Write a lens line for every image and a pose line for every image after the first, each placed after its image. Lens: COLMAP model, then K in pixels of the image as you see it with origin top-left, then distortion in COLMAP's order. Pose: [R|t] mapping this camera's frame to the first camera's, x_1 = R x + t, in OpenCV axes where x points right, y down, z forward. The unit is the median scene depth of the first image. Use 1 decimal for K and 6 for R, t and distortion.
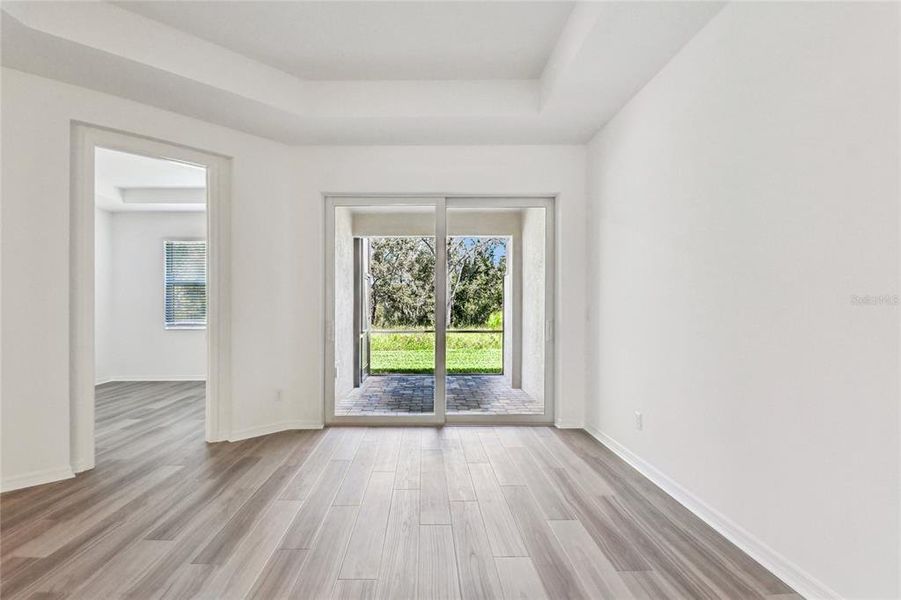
lens RADIAL K [[411.4, 0, 431.7], [0, 411.4, 305.5], [0, 0, 1]] dist [-0.009729, -0.002471]
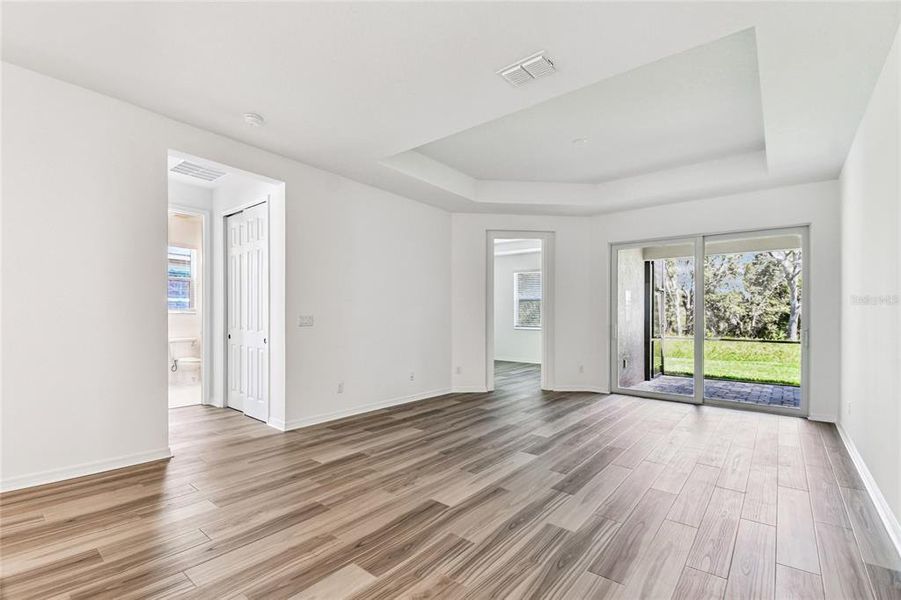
lens RADIAL K [[411.4, 0, 445.9], [0, 411.4, 304.5], [0, 0, 1]] dist [-0.009729, -0.002471]
pose [[0.759907, -0.007100, -0.649993, 0.284569], [-0.007380, 0.999782, -0.019549, -0.005346], [0.649990, 0.019652, 0.759689, -0.604186]]
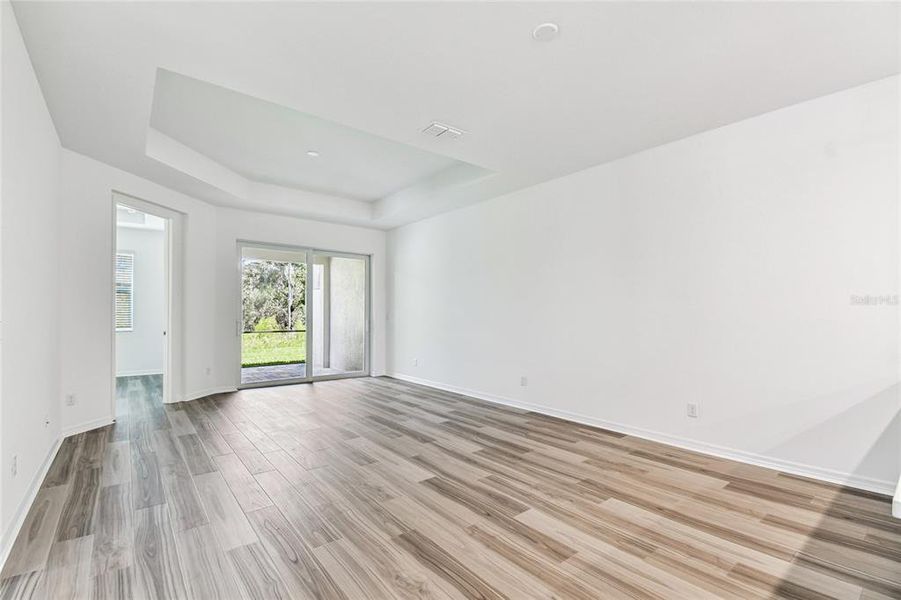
lens RADIAL K [[411.4, 0, 445.4], [0, 411.4, 300.4], [0, 0, 1]] dist [-0.009729, -0.002471]
pose [[0.782844, 0.022248, 0.621820, -0.623957], [-0.004506, 0.999537, -0.030090, -0.000625], [-0.622202, 0.020753, 0.782582, -0.715089]]
